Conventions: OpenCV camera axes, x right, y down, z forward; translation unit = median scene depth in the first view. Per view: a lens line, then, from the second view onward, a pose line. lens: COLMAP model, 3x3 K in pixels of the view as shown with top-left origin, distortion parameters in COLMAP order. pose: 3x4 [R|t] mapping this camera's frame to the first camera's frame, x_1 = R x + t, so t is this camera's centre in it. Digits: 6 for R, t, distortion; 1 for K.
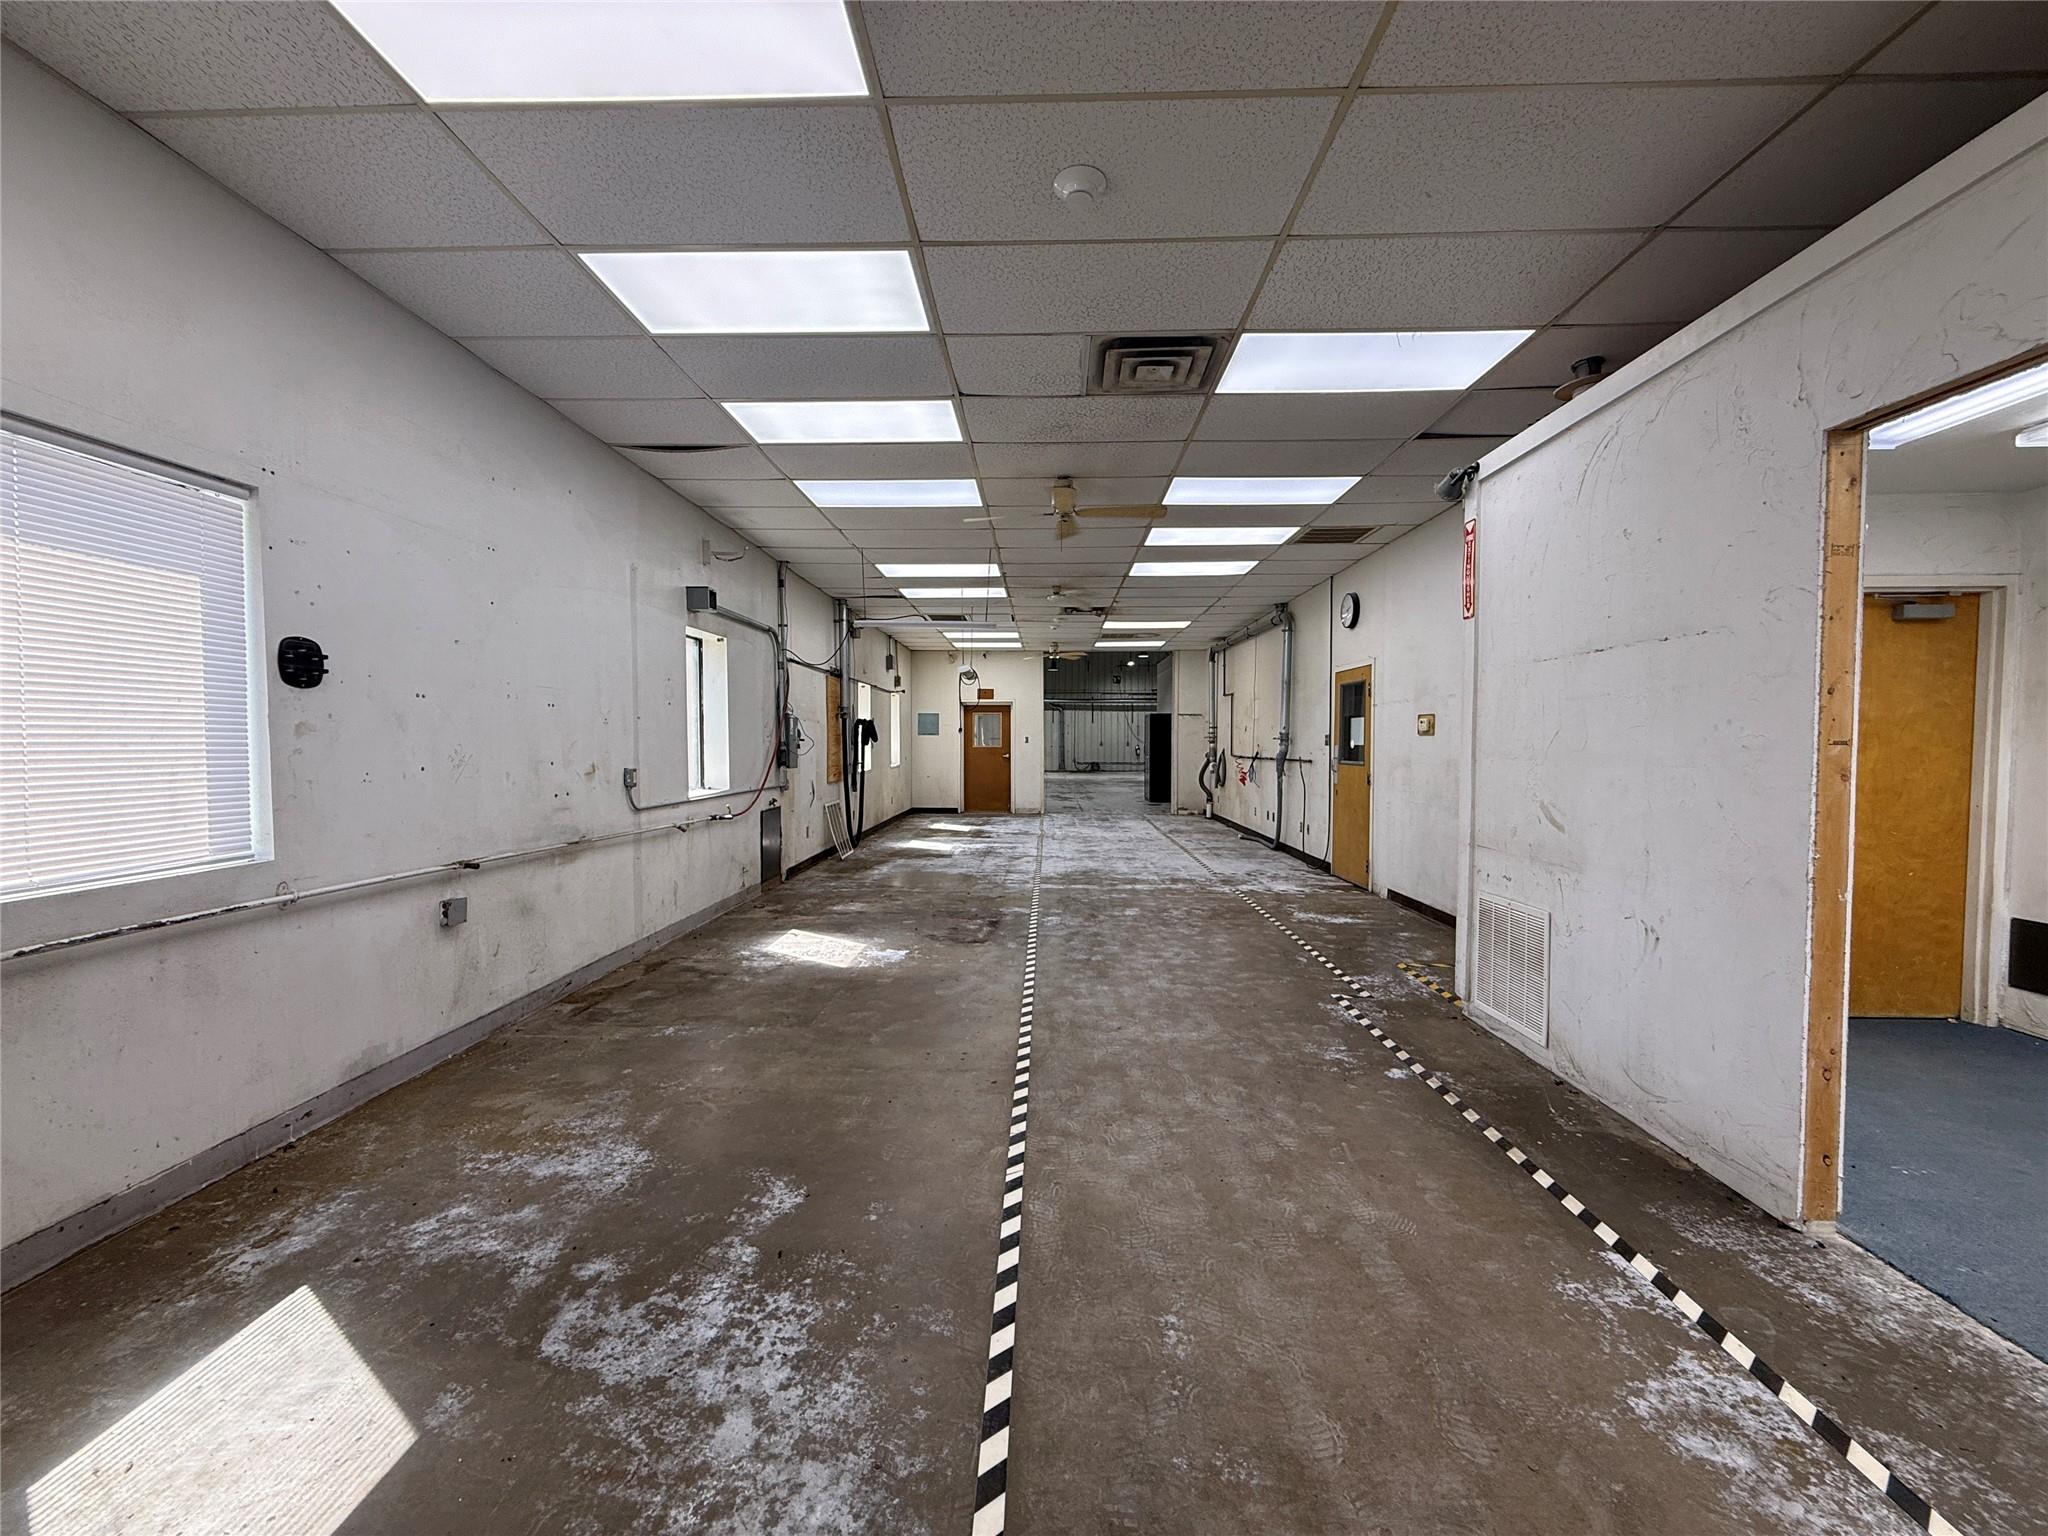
lens RADIAL K [[817.2, 0, 1027.6], [0, 817.2, 769.3], [0, 0, 1]] dist [-0.000880, 0.000064]
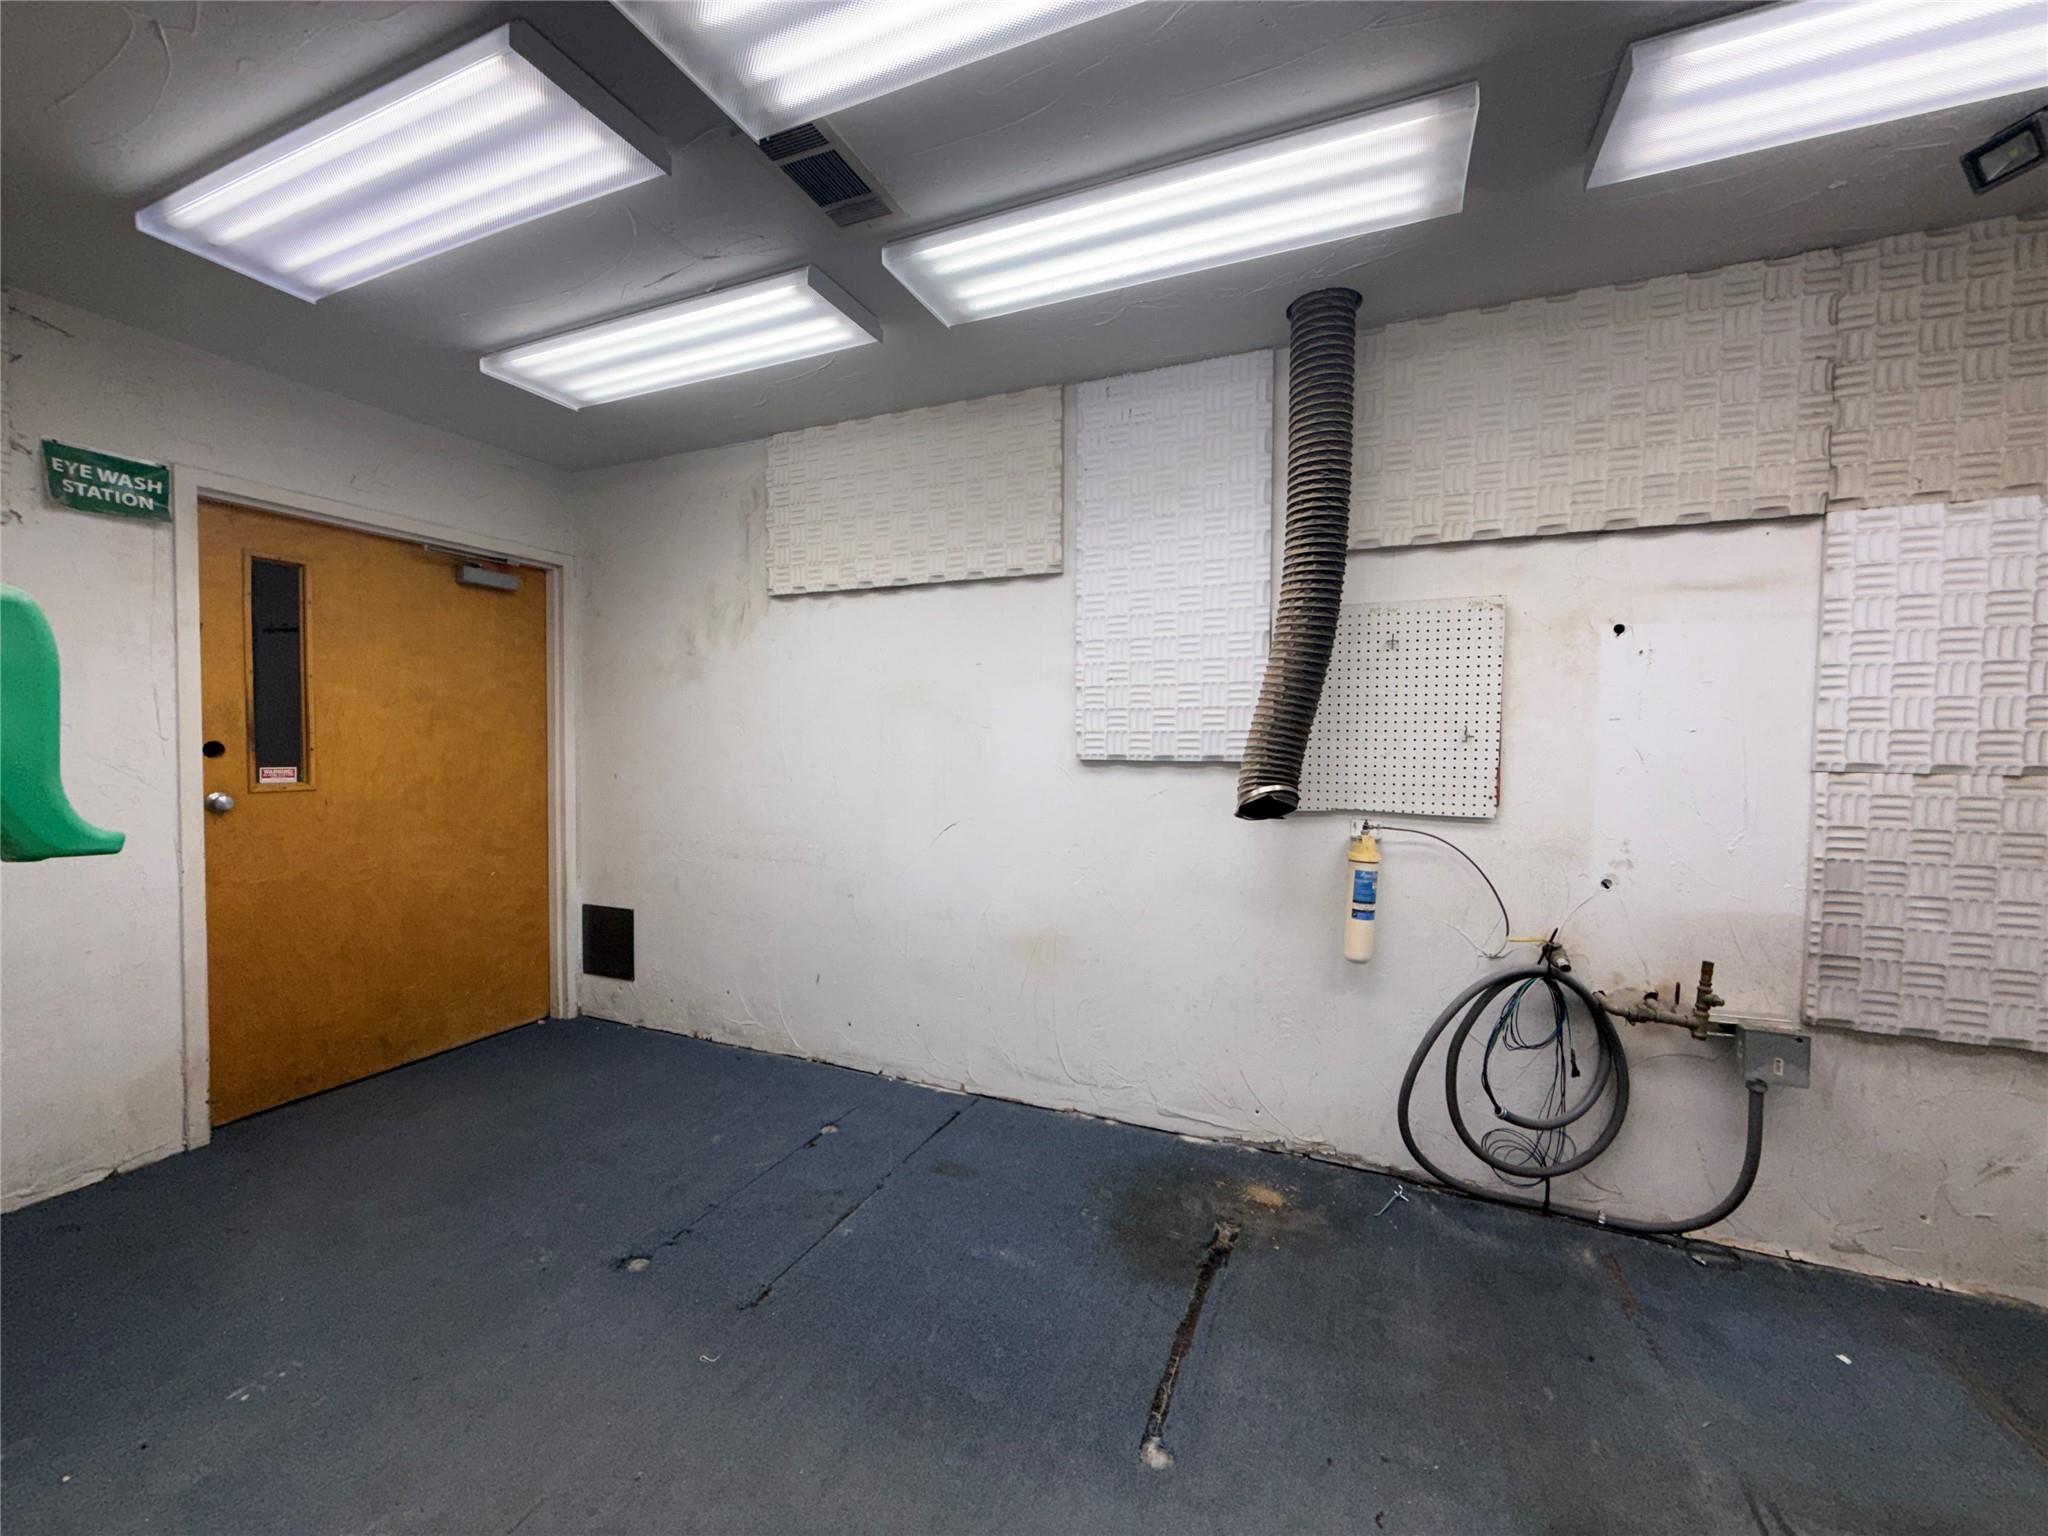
lens RADIAL K [[817.2, 0, 1018.7], [0, 817.2, 766.2], [0, 0, 1]] dist [-0.000880, 0.000064]
pose [[0.373973, -0.029374, 0.926974, 0.479250], [0.018902, 0.999532, 0.024048, 0.000467], [-0.927247, 0.008529, 0.374353, 0.134708]]
